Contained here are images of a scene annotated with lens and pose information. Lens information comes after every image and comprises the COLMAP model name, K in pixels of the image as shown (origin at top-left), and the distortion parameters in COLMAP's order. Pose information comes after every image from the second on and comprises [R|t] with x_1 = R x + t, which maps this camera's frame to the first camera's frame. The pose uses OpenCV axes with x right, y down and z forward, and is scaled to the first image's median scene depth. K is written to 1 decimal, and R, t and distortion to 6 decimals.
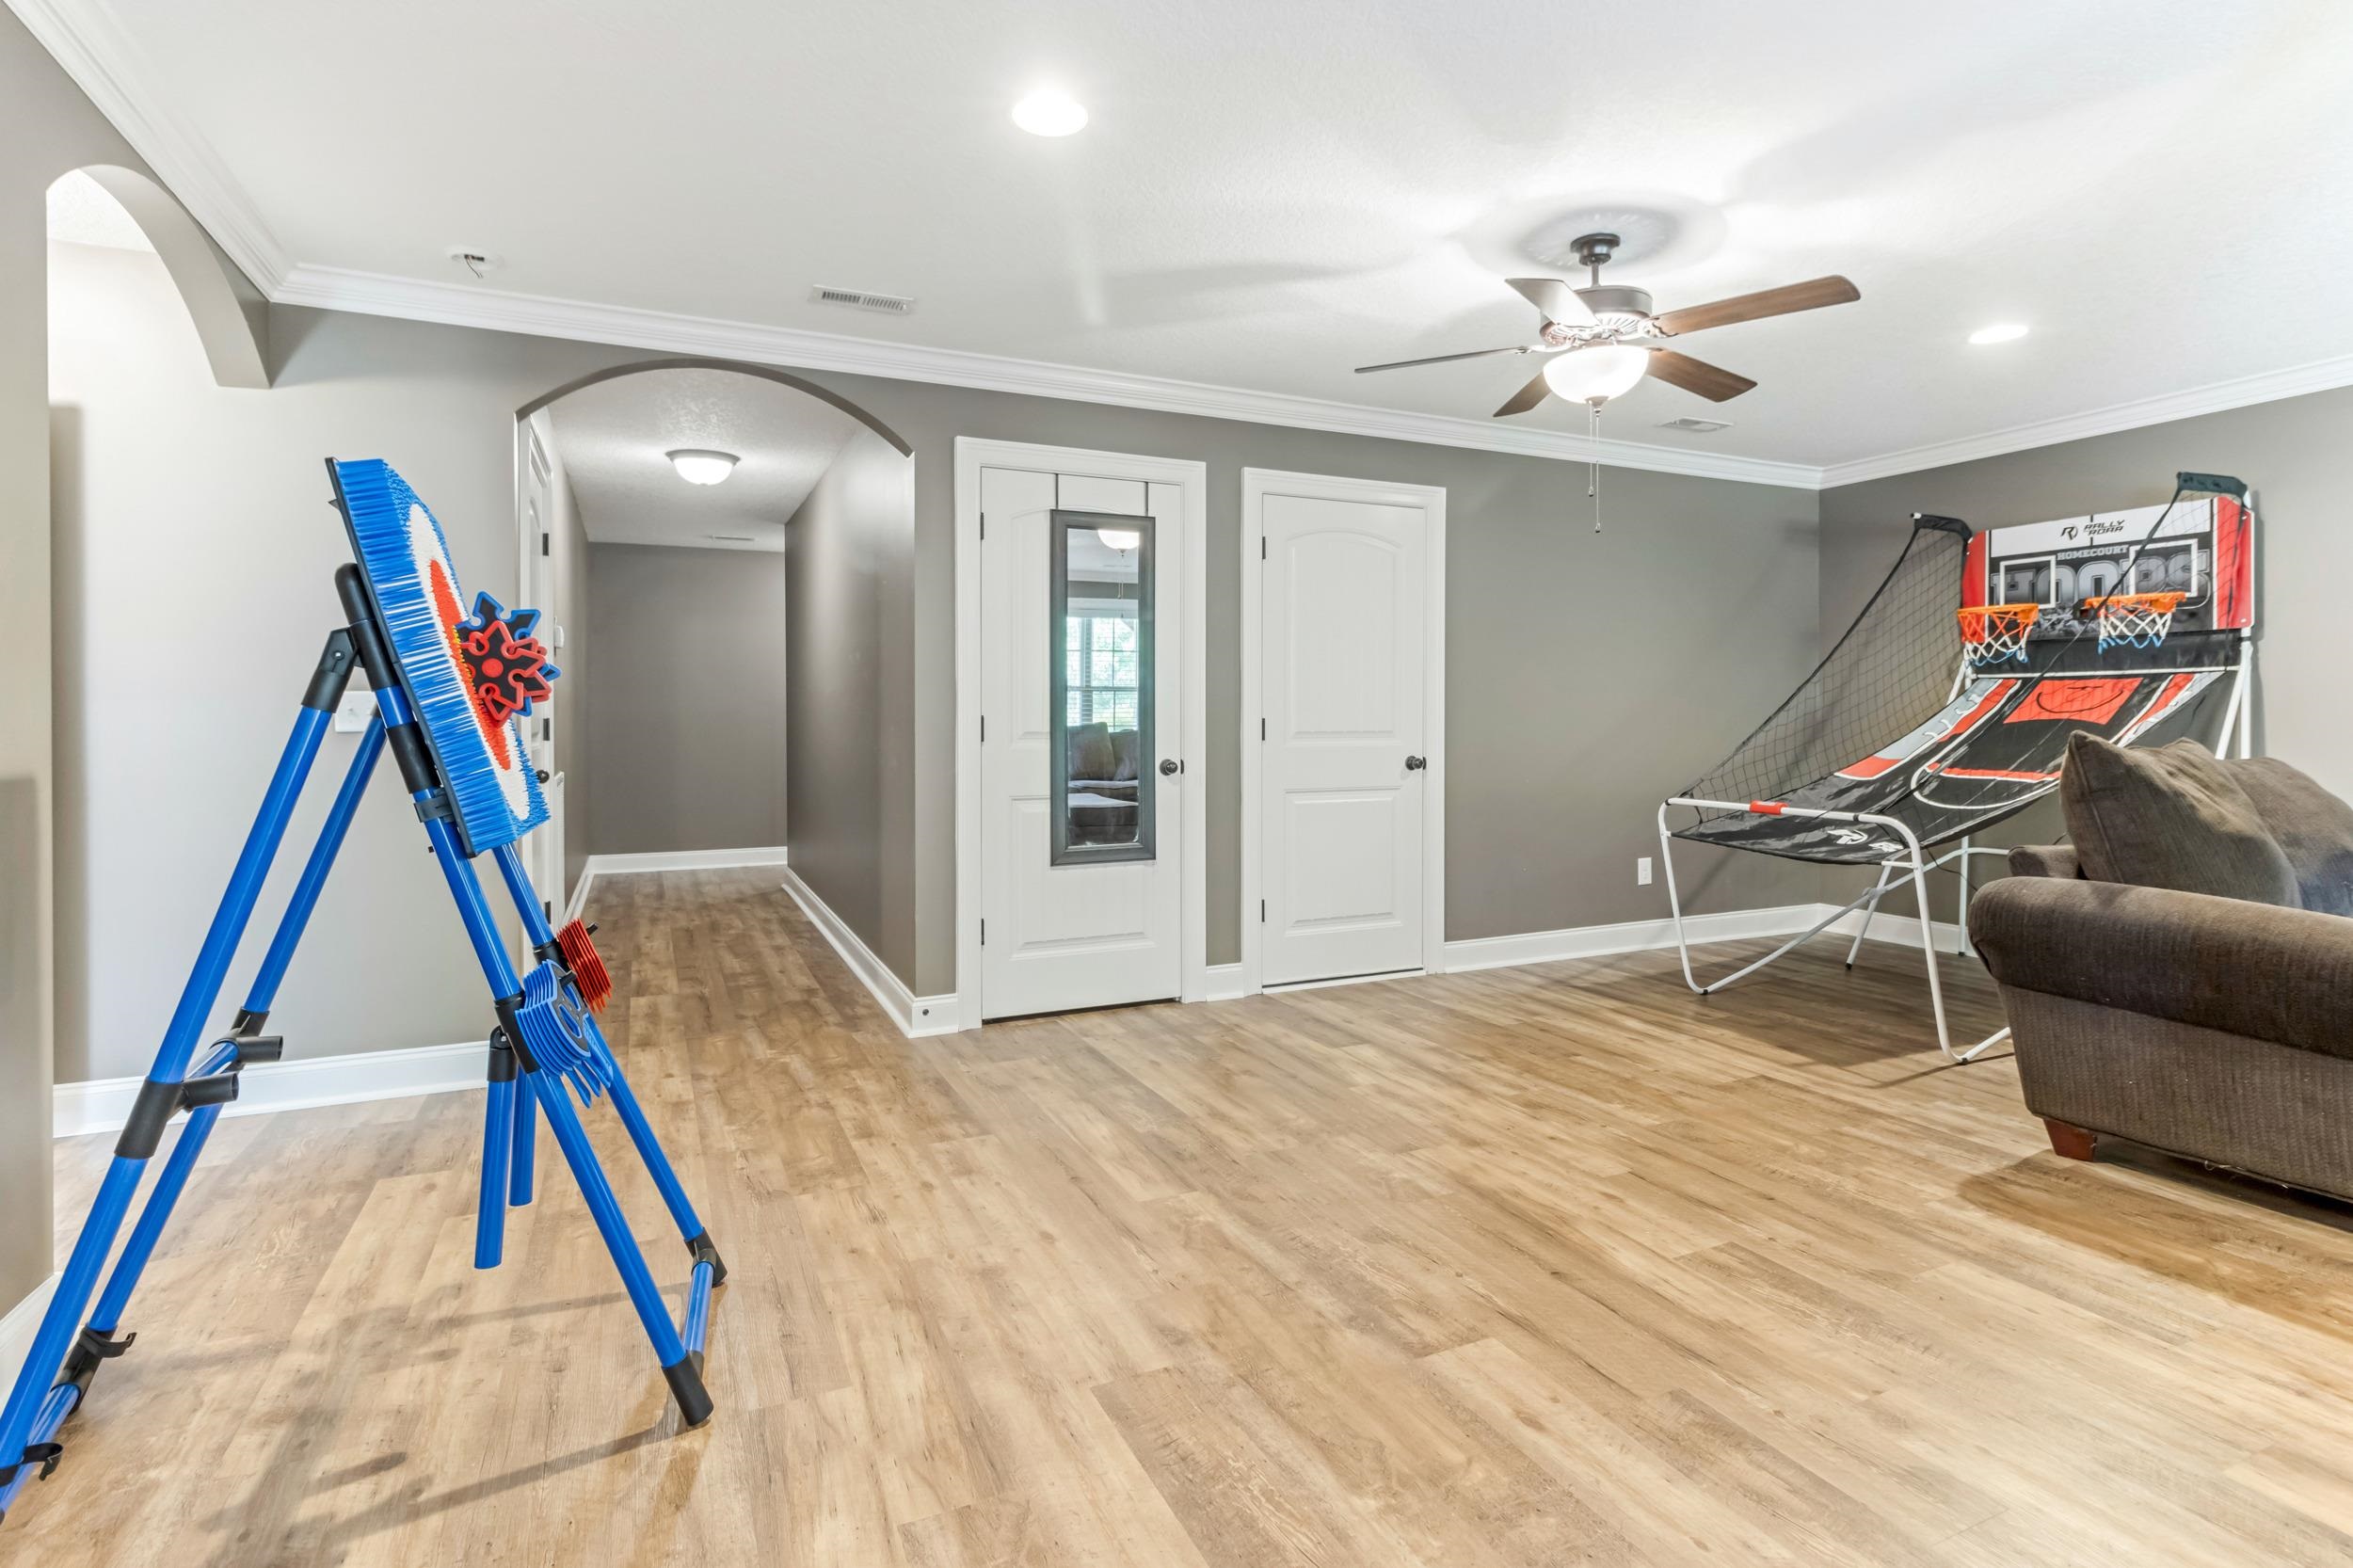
lens RADIAL K [[1135.3, 0, 1171.7], [0, 1135.3, 770.3], [0, 0, 1]] dist [-0.000929, 0.000357]
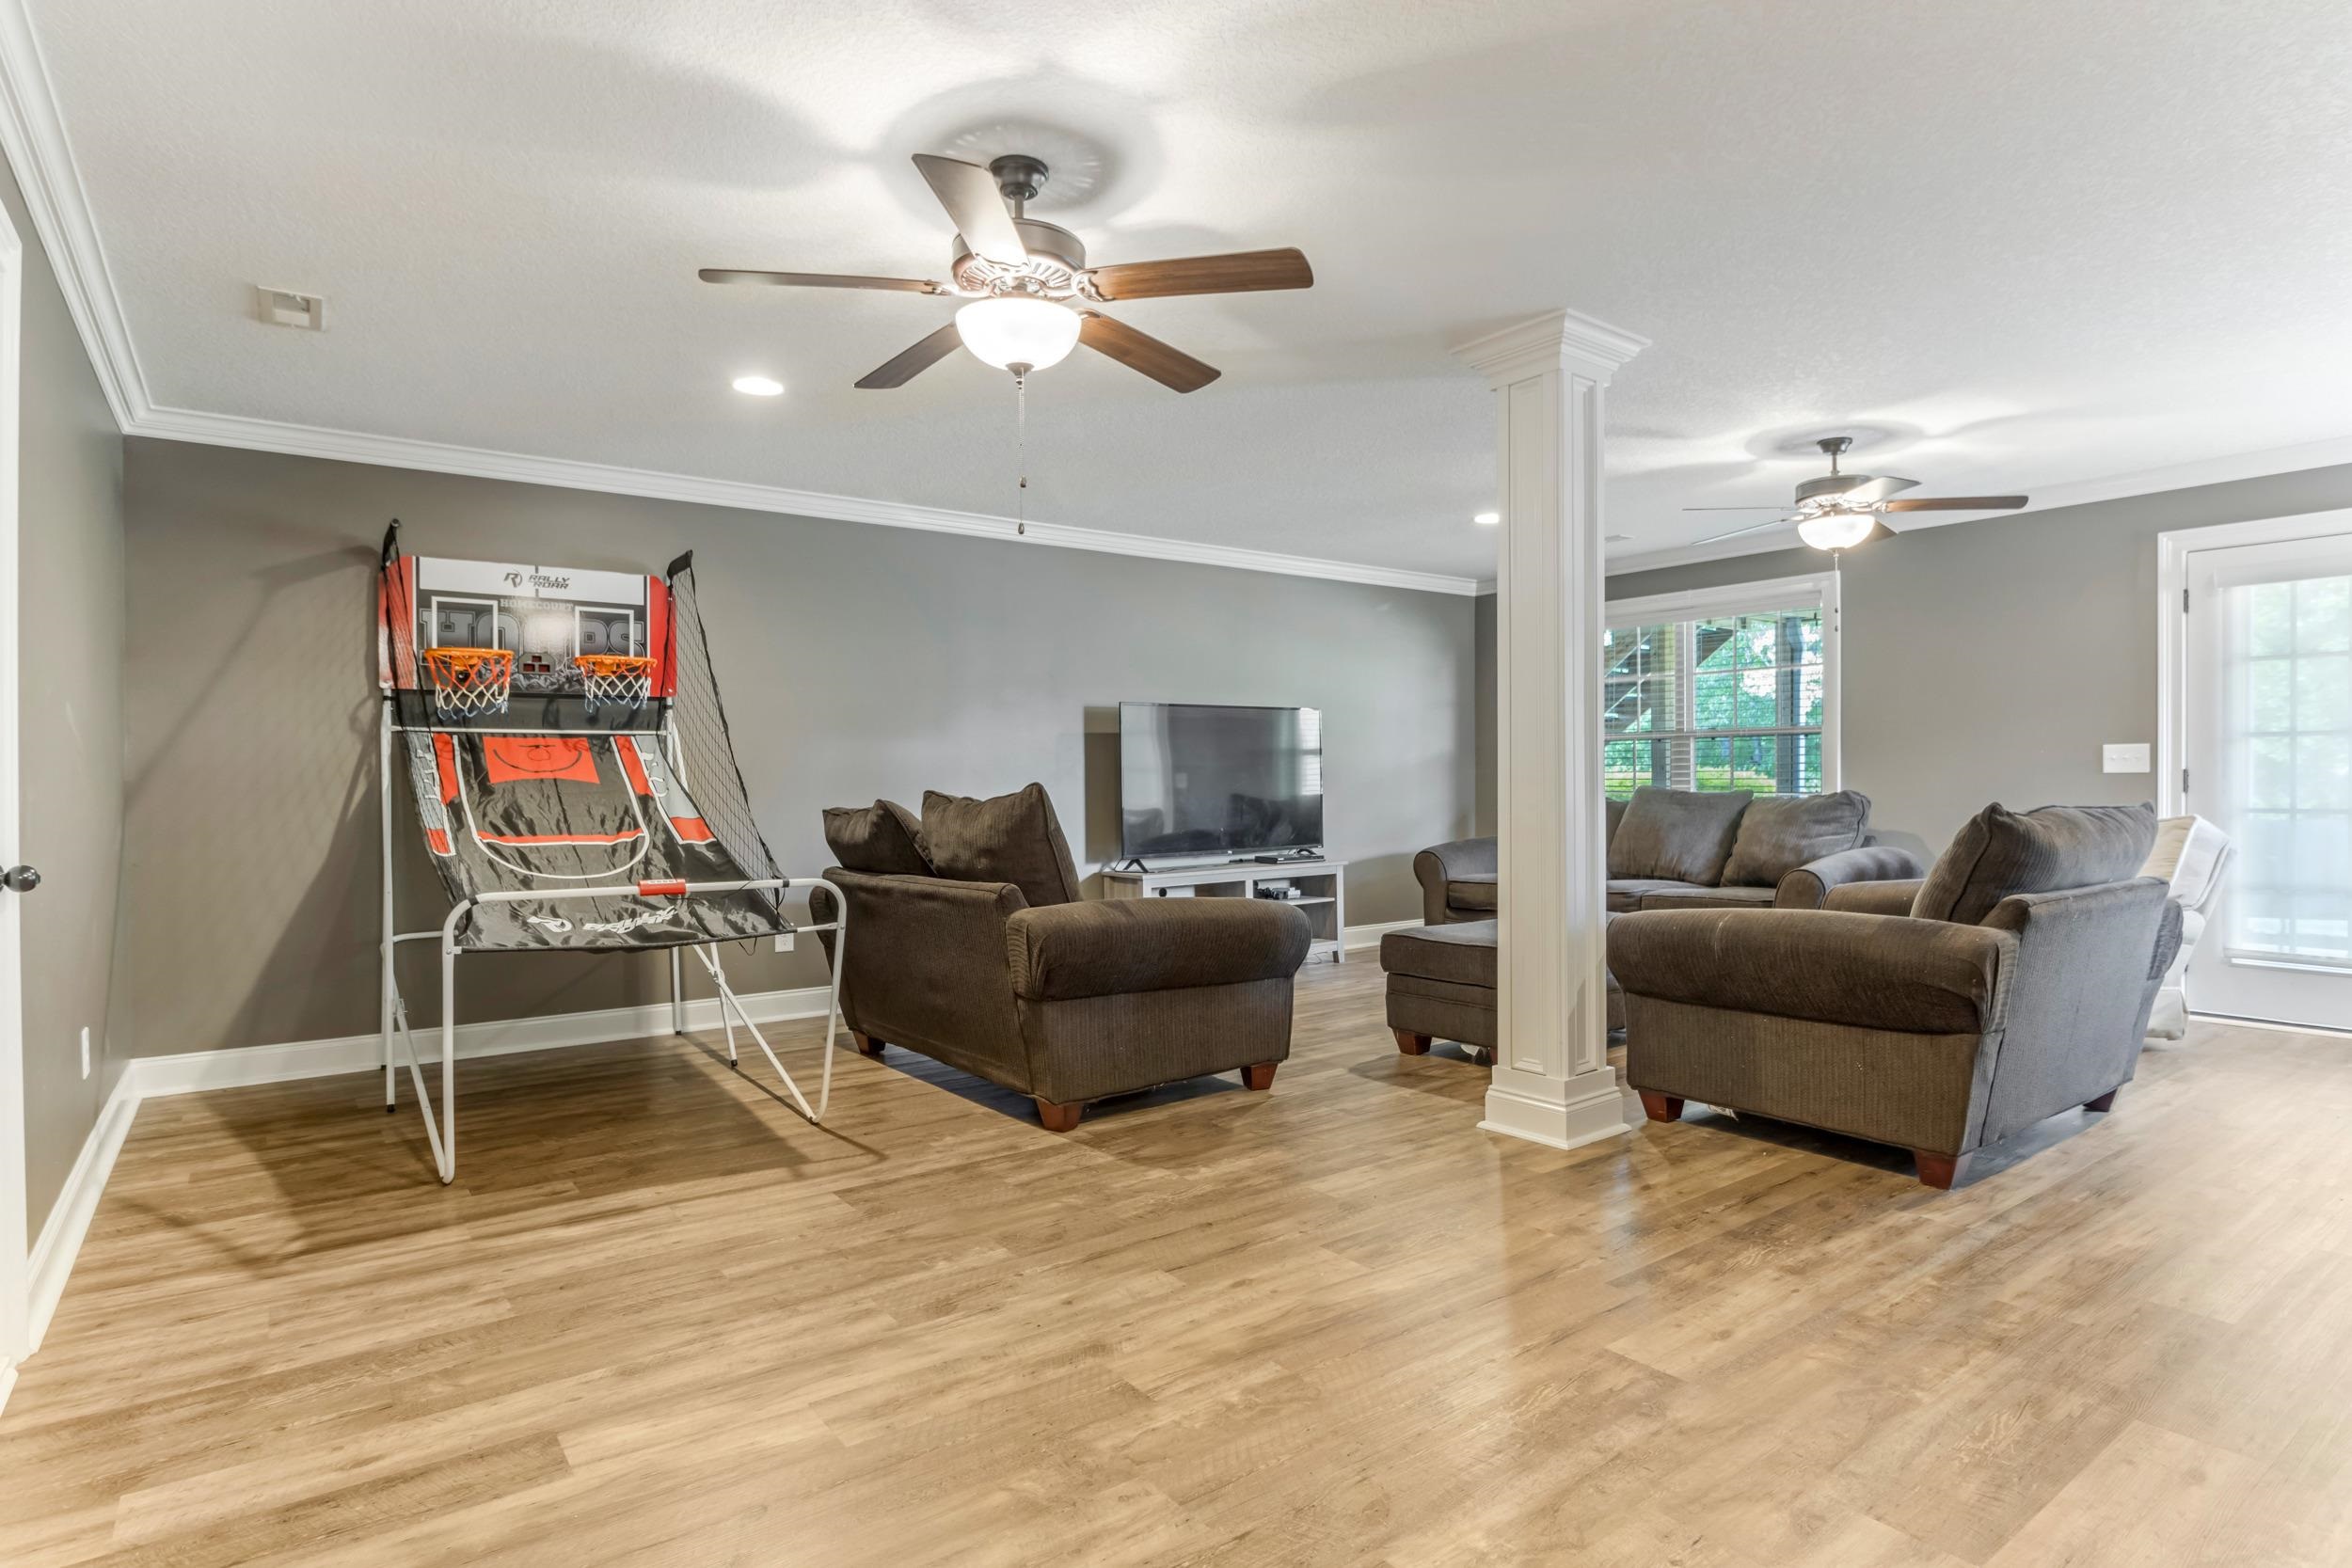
lens RADIAL K [[1243.4, 0, 1180.4], [0, 1243.4, 824.6], [0, 0, 1]] dist [-0.012556, -0.000756]
pose [[-0.205776, -0.031845, 0.978081, -0.474924], [0.051417, 0.997738, 0.043303, -0.035784], [-0.977247, 0.059201, -0.203674, 1.008700]]
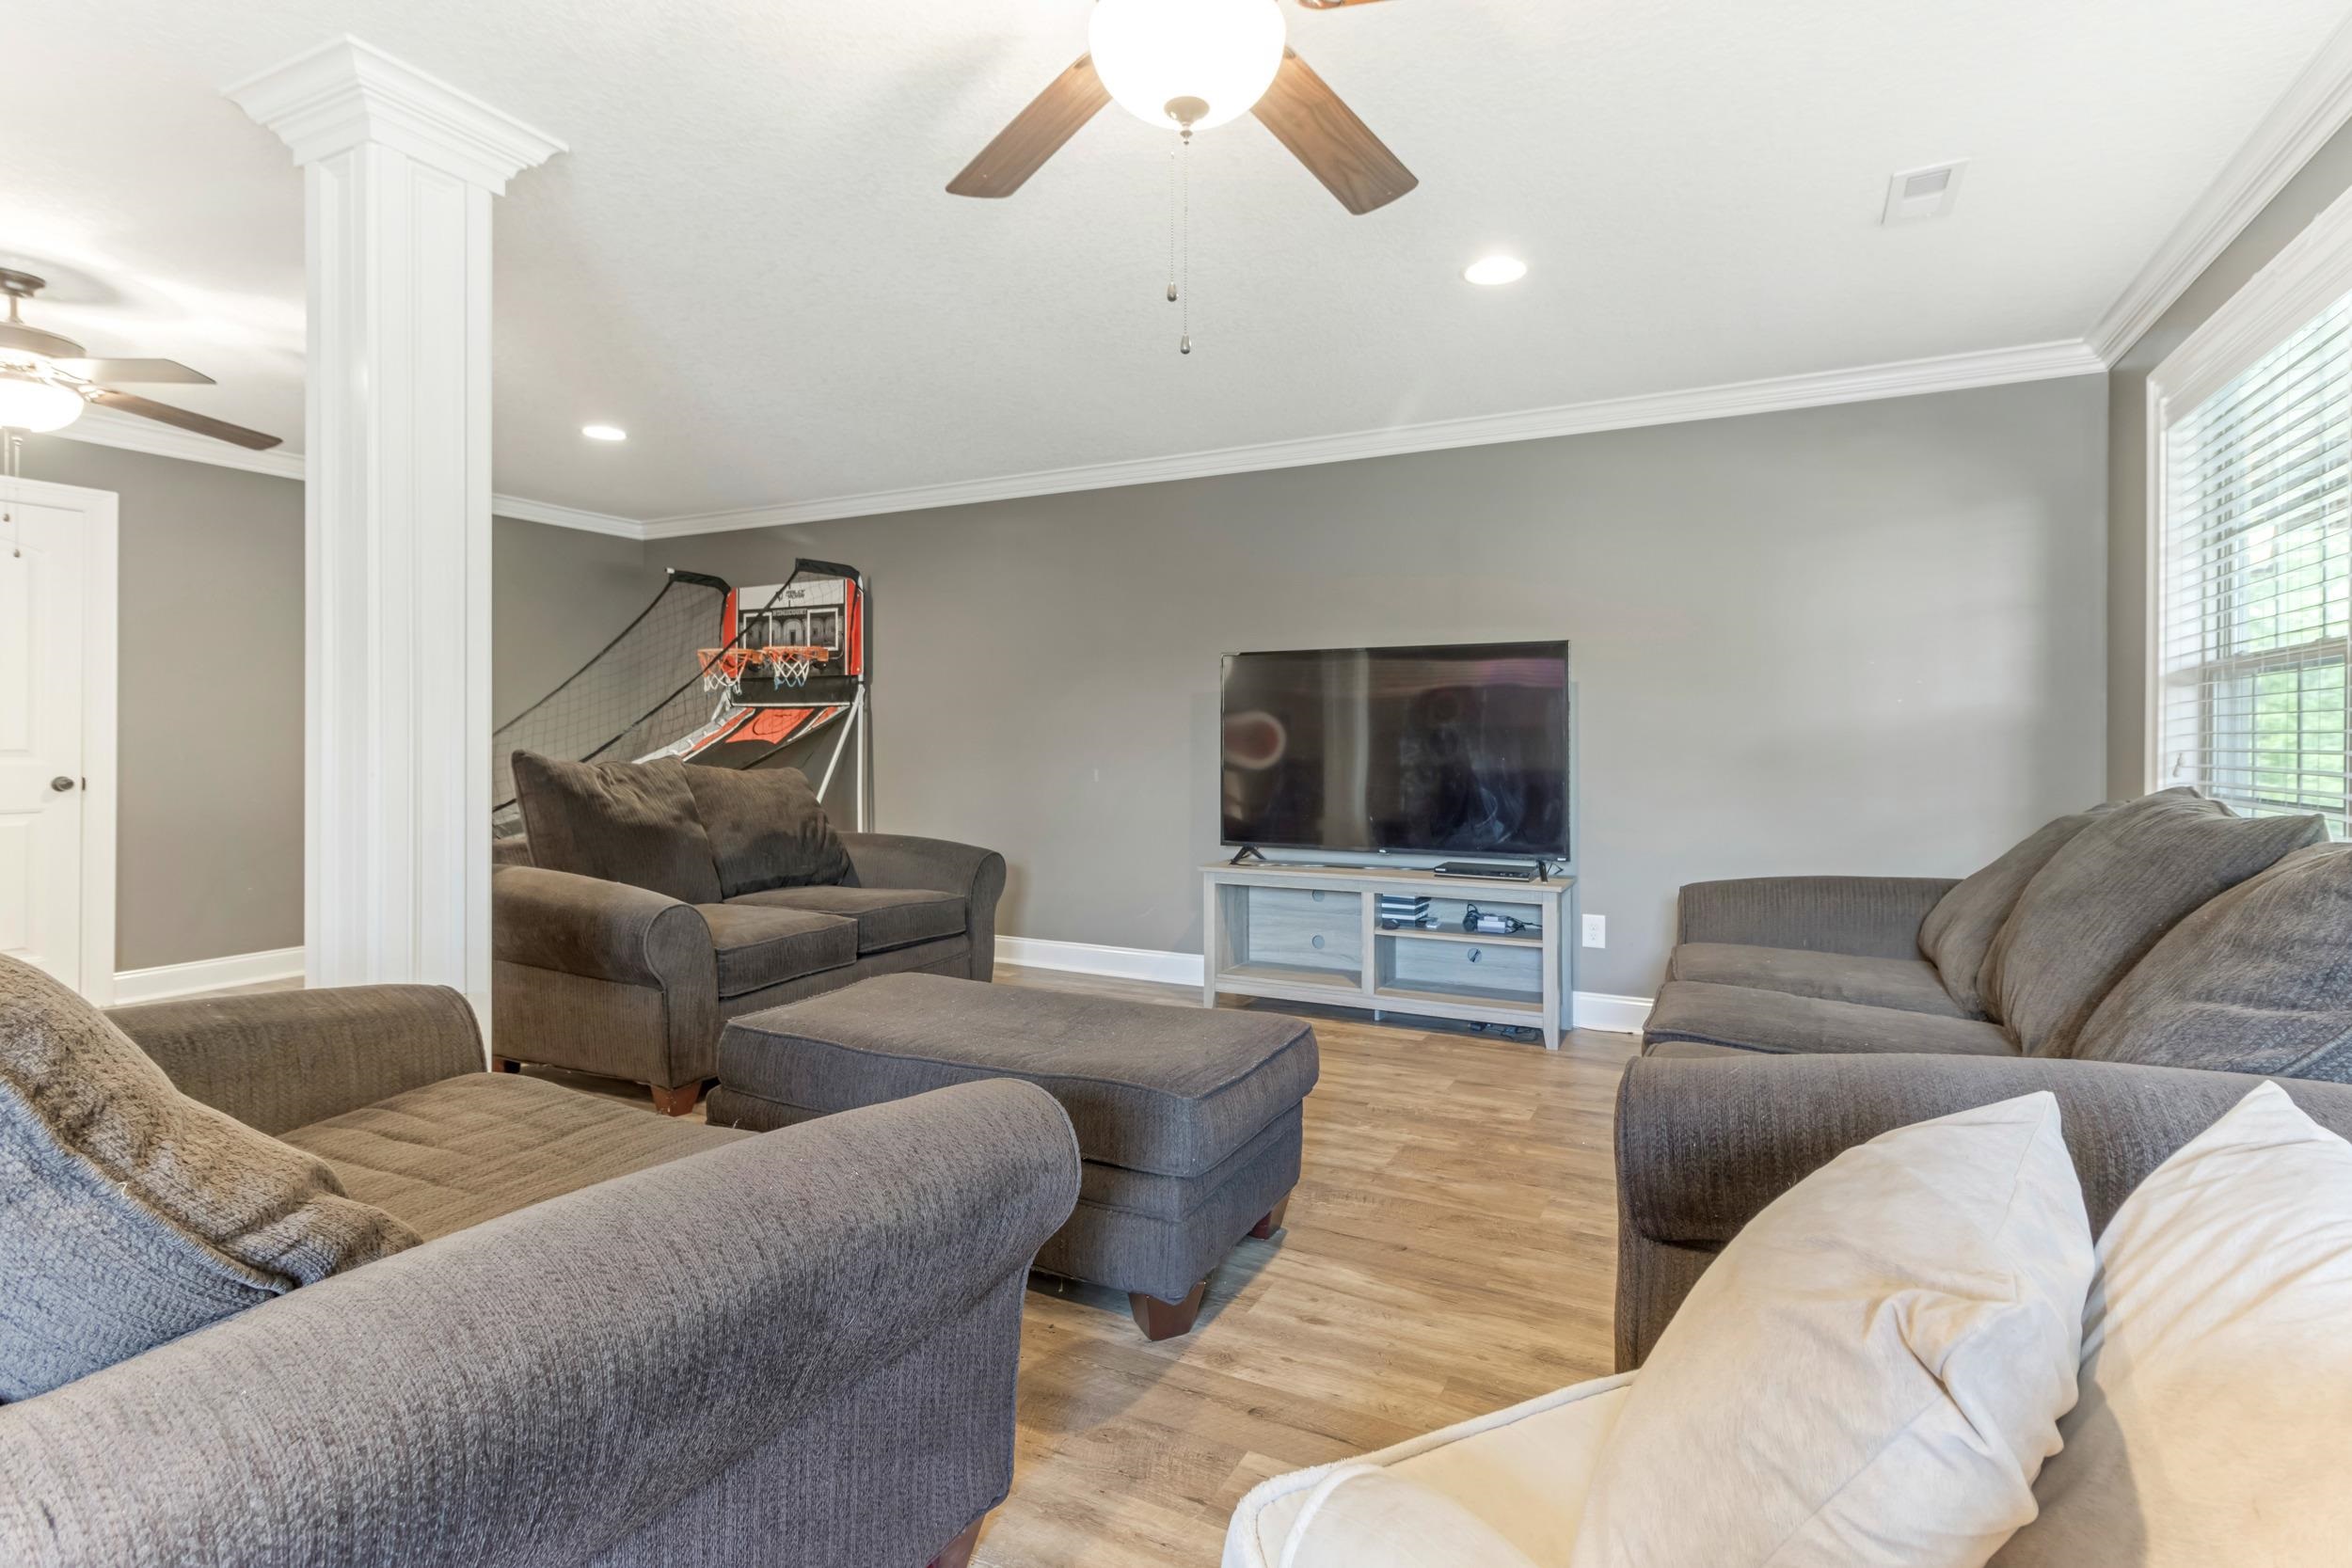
lens RADIAL K [[1134.7, 0, 1171.2], [0, 1134.7, 770.3], [0, 0, 1]] dist [-0.000929, 0.000357]
pose [[0.789429, -0.012184, 0.613720, 0.516679], [0.021378, 0.999742, -0.007651, 0.013207], [-0.613469, 0.019160, 0.789486, -0.428545]]
